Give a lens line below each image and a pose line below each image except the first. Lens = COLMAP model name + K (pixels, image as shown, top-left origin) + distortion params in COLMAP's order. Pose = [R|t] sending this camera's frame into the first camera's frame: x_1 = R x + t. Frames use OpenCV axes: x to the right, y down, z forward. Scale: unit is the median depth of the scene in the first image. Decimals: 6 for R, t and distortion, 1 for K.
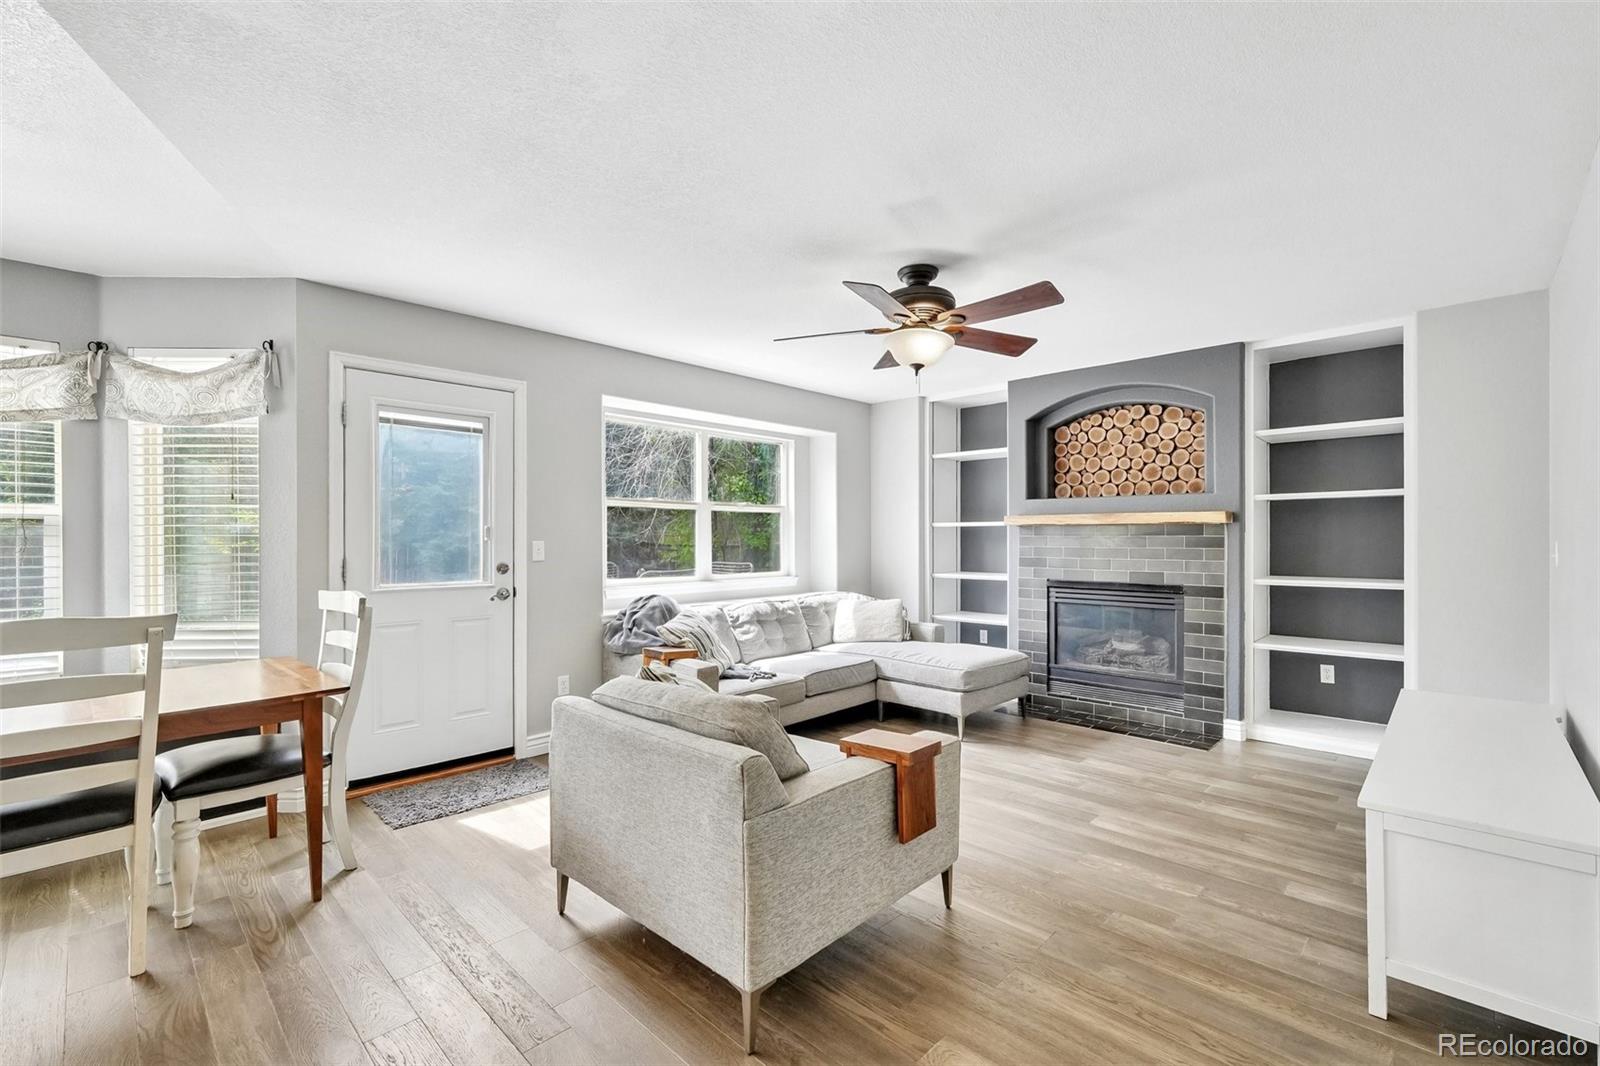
lens RADIAL K [[695.6, 0, 808.6], [0, 695.6, 540.4], [0, 0, 1]] dist [-0.002577, 0.000107]
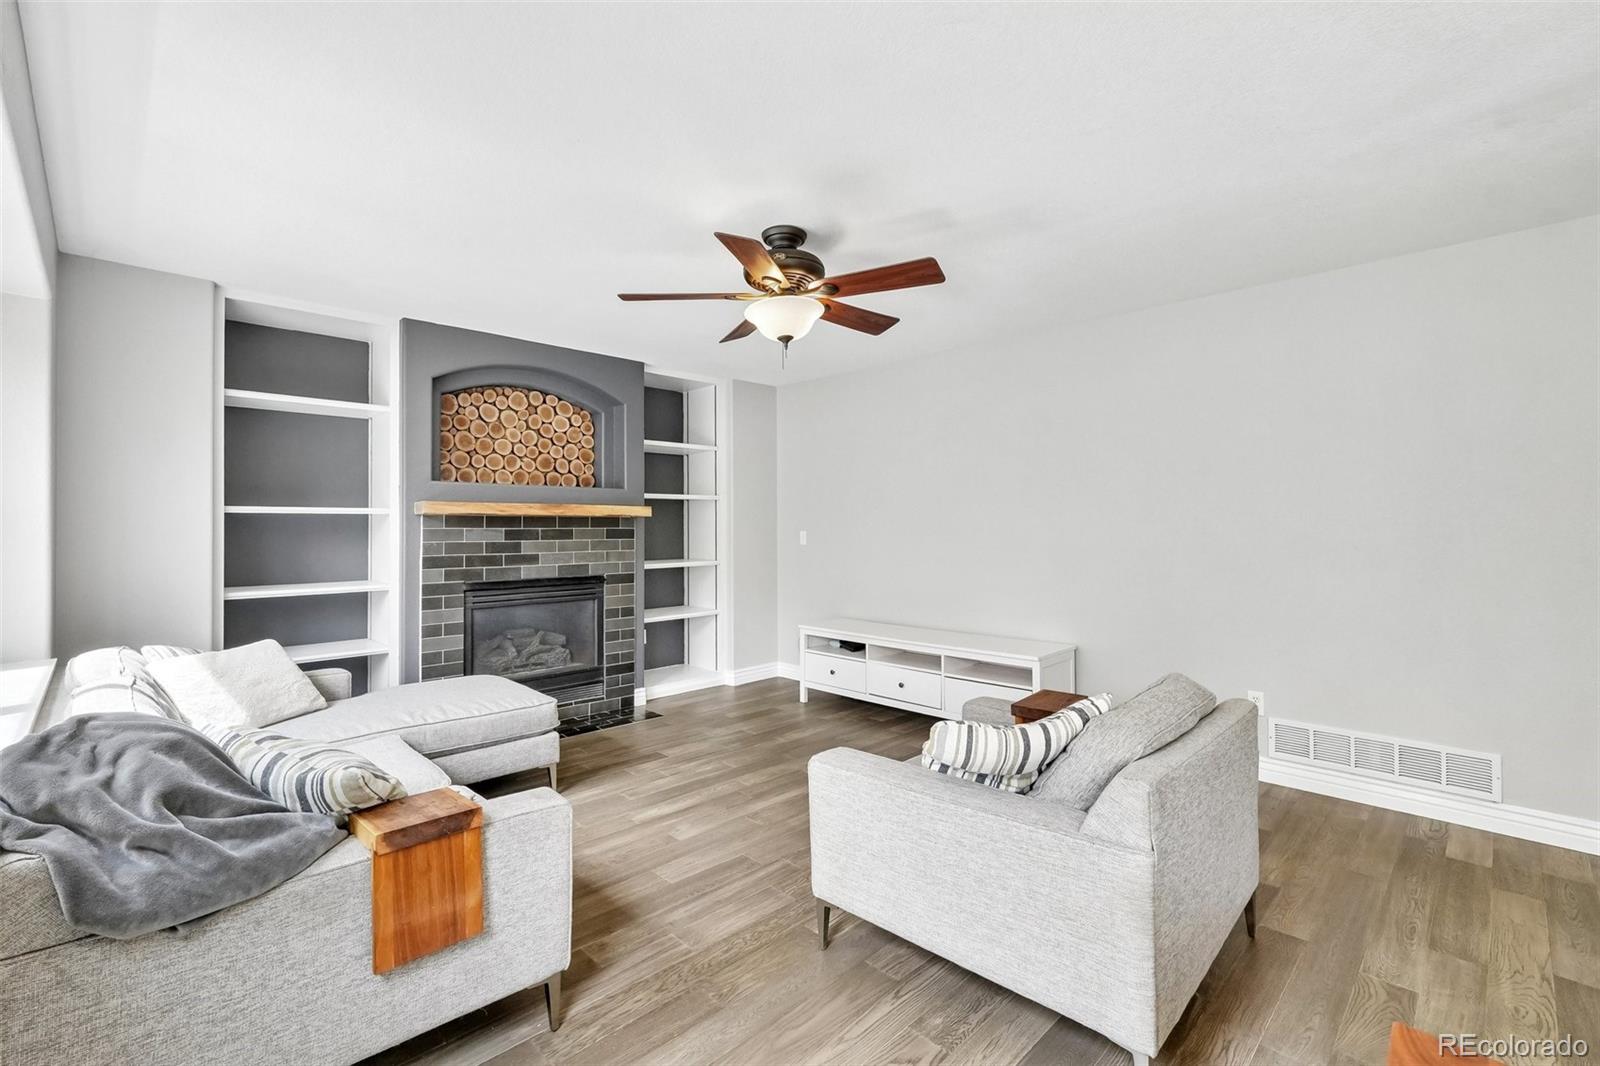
lens RADIAL K [[699.1, 0, 803.6], [0, 699.1, 519.2], [0, 0, 1]] dist [0.000769, 0.000602]
pose [[0.030362, 0.013100, 0.999453, -0.494602], [0.008435, 0.999875, -0.013361, -0.002884], [-0.999503, 0.008836, 0.030248, 0.632733]]
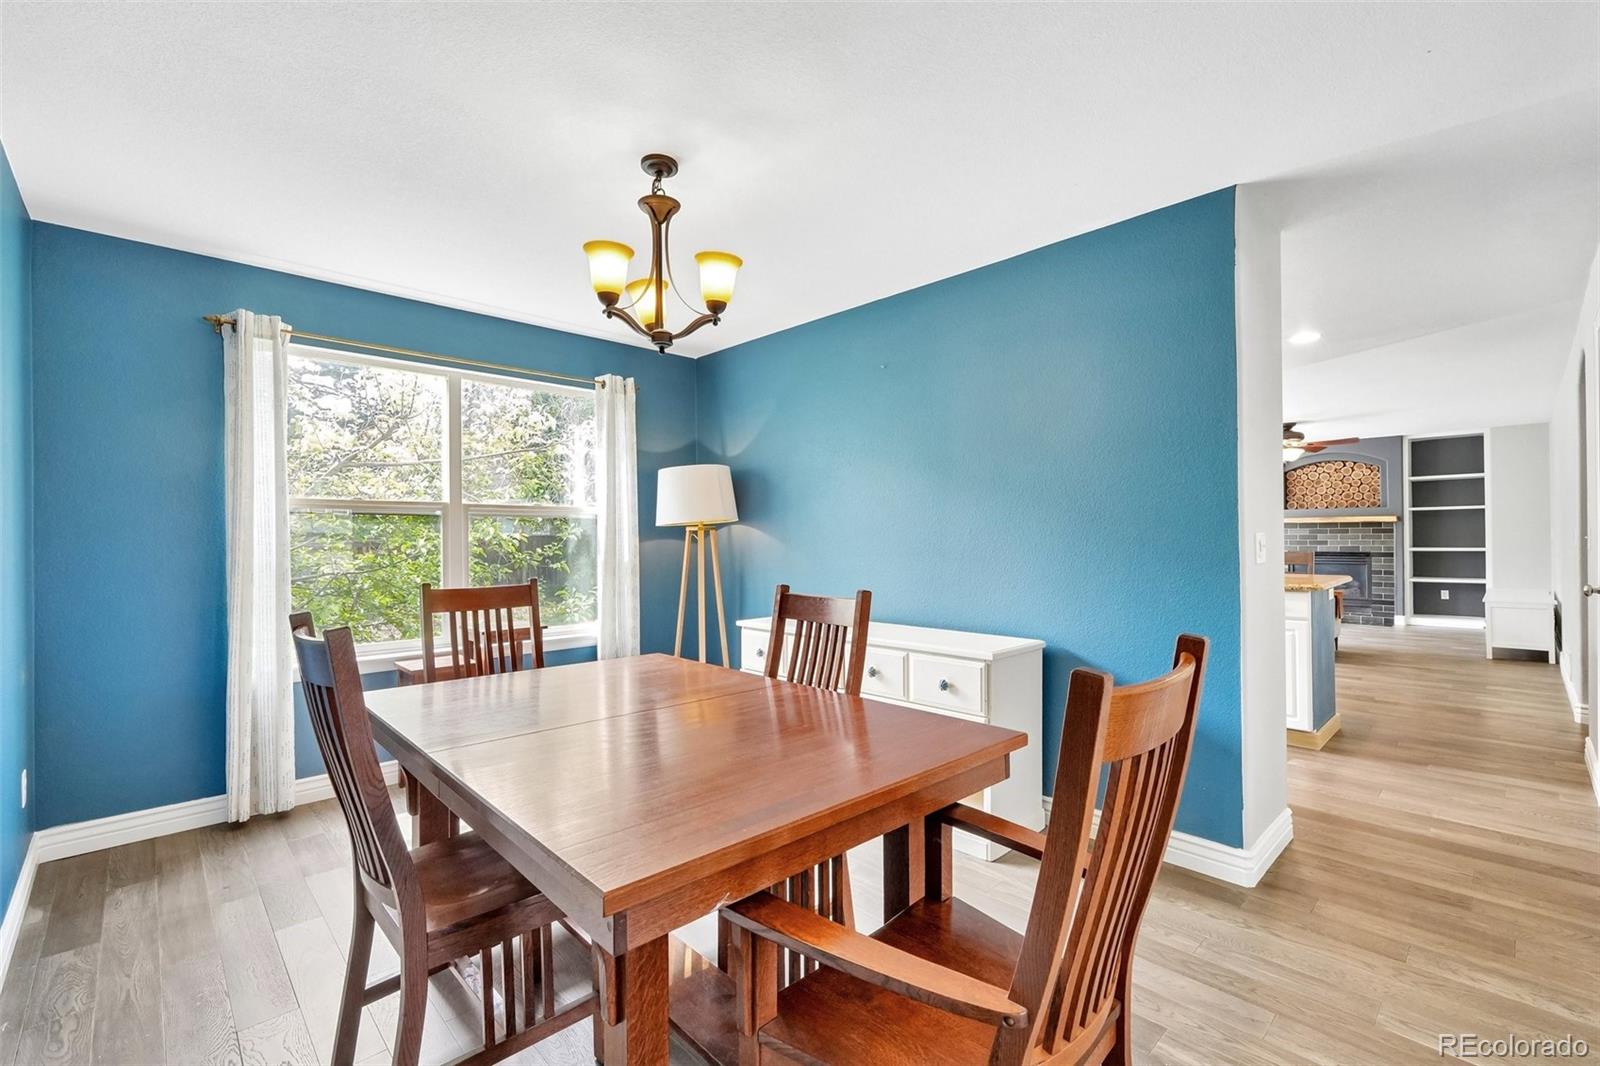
lens RADIAL K [[693.2, 0, 803.1], [0, 693.2, 536.2], [0, 0, 1]] dist [0.000837, 0.000300]
pose [[0.998982, -0.010327, -0.043912, -0.997680], [0.010173, 0.999941, -0.003726, 0.008067], [0.043948, 0.003276, 0.999028, -1.069090]]
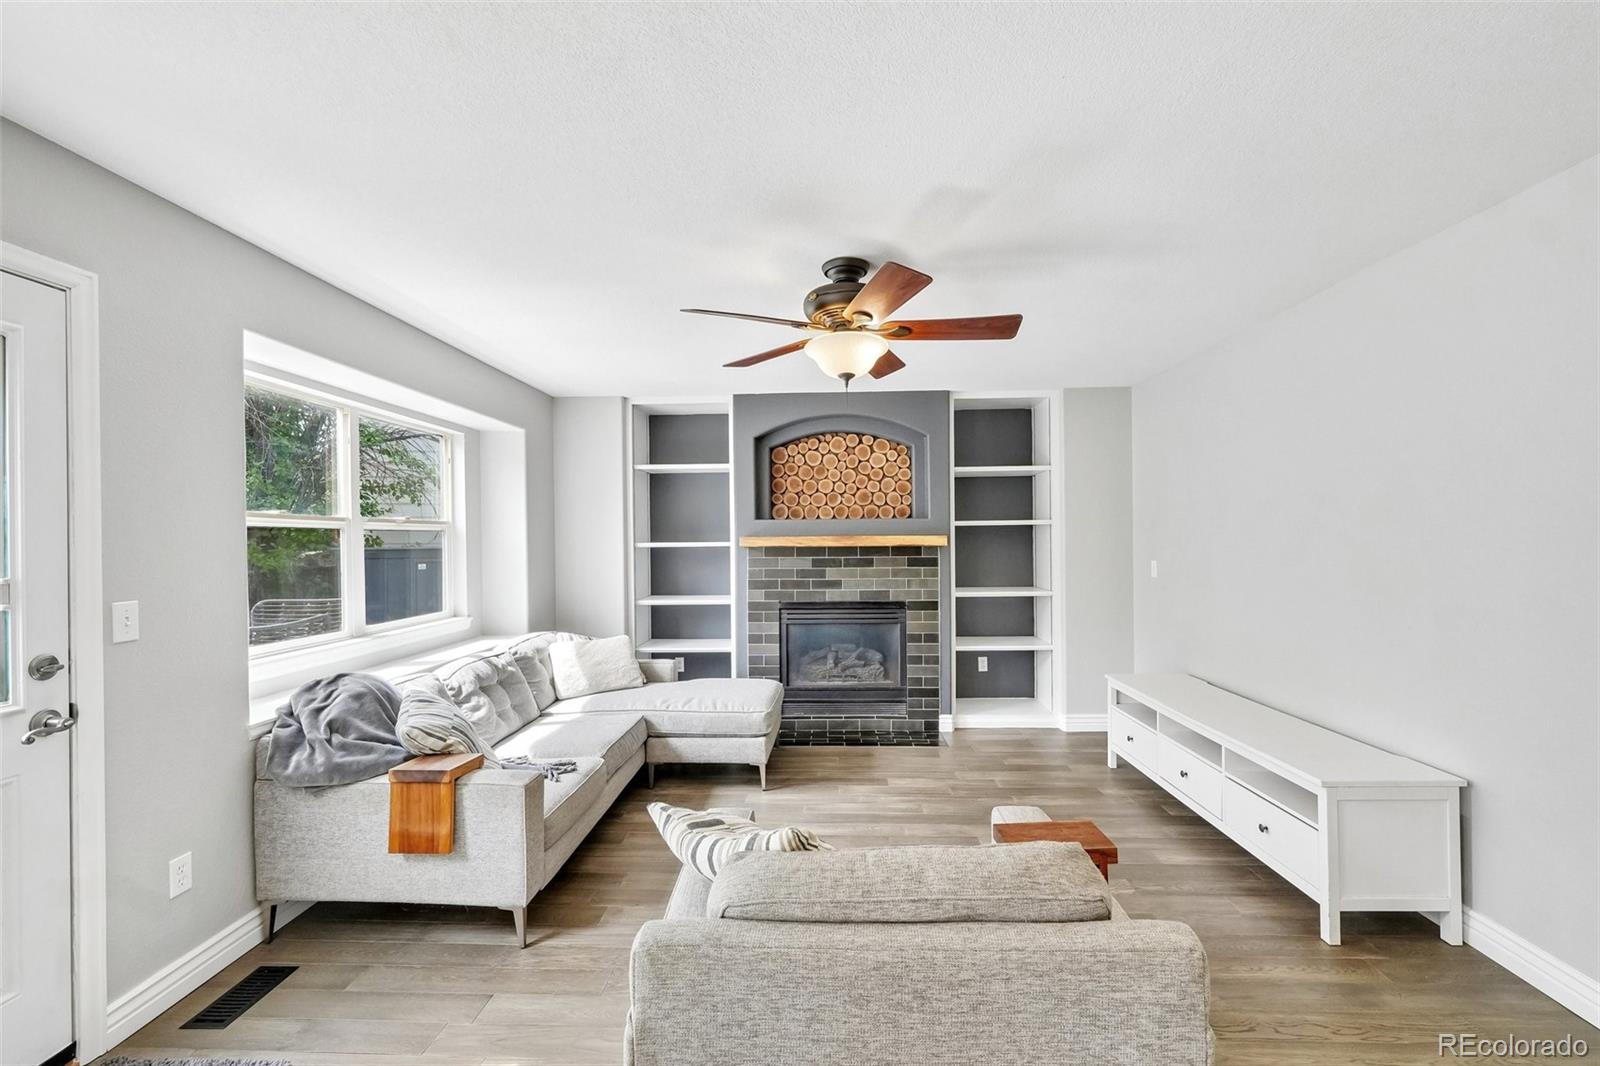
lens RADIAL K [[687.9, 0, 804.7], [0, 687.9, 542.2], [0, 0, 1]] dist [-0.001054, 0.000474]
pose [[0.751216, -0.008962, 0.659996, -0.296018], [0.011312, 0.999936, 0.000702, -0.030728], [-0.659960, 0.006938, 0.751269, 0.264451]]
